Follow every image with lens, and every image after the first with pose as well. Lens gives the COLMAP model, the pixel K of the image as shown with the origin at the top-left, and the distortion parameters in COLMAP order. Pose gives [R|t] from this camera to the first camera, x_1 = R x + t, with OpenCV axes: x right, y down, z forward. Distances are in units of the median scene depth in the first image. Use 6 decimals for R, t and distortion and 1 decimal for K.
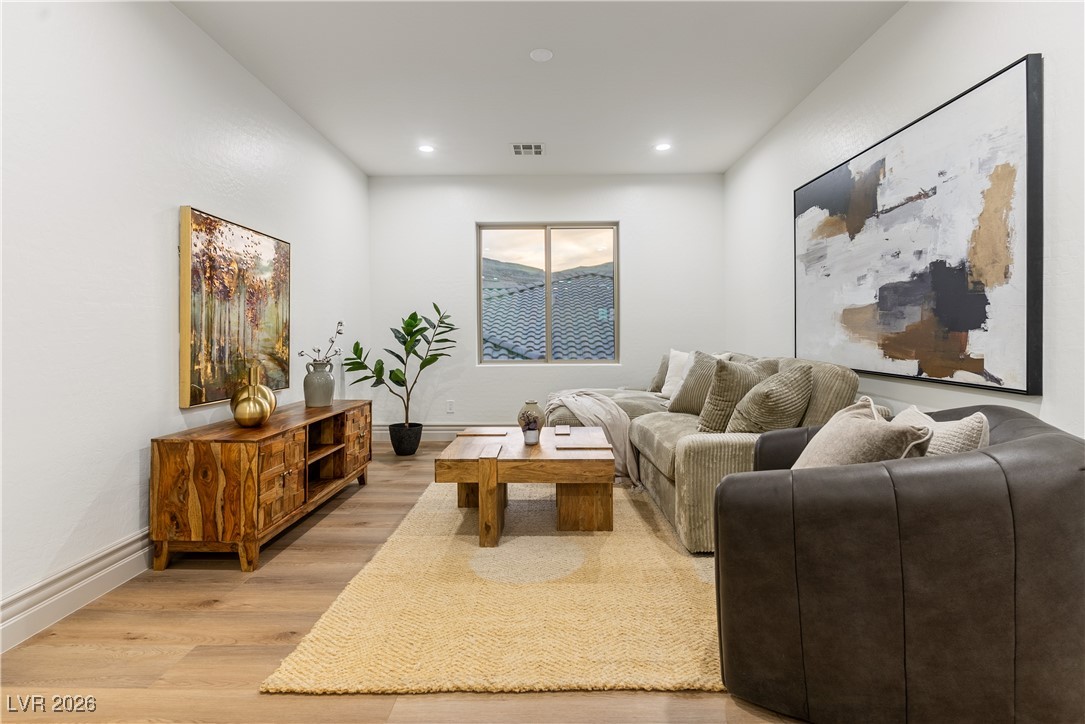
lens RADIAL K [[530.6, 0, 547.8], [0, 530.6, 336.0], [0, 0, 1]] dist [0.003938, -0.001141]
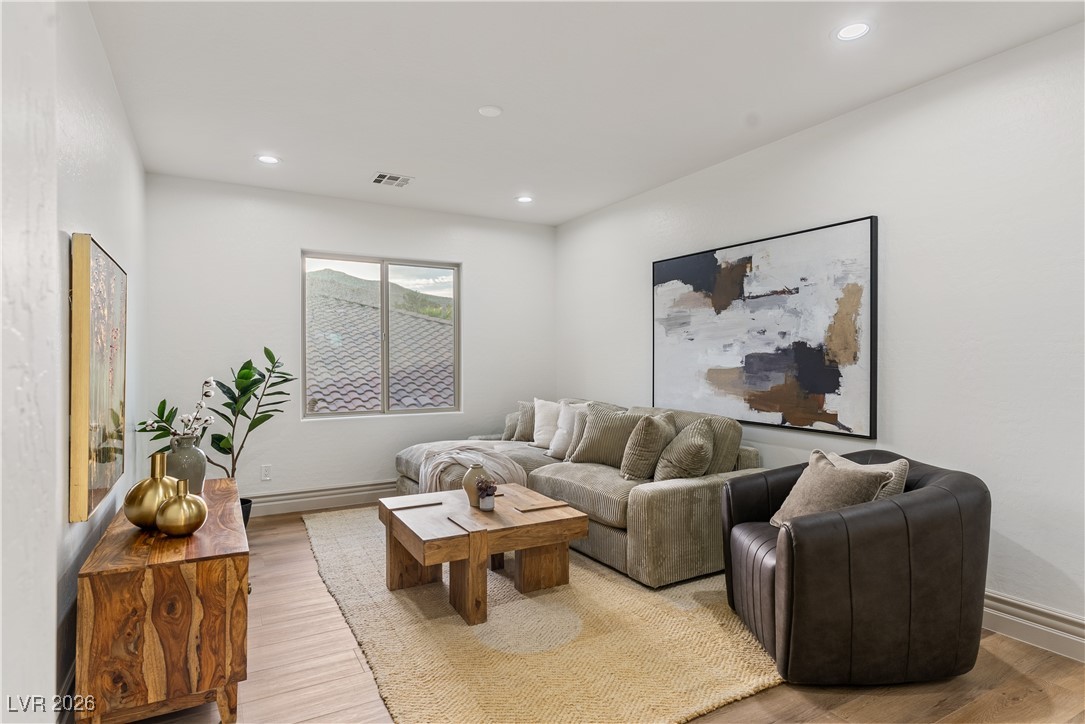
lens RADIAL K [[560.0, 0, 591.2], [0, 560.0, 366.3], [0, 0, 1]] dist [-0.002714, 0.003680]
pose [[0.861670, 0.006092, 0.507432, -0.450223], [-0.004080, 0.999979, -0.005077, -0.064646], [-0.507453, 0.002305, 0.861677, 0.020761]]
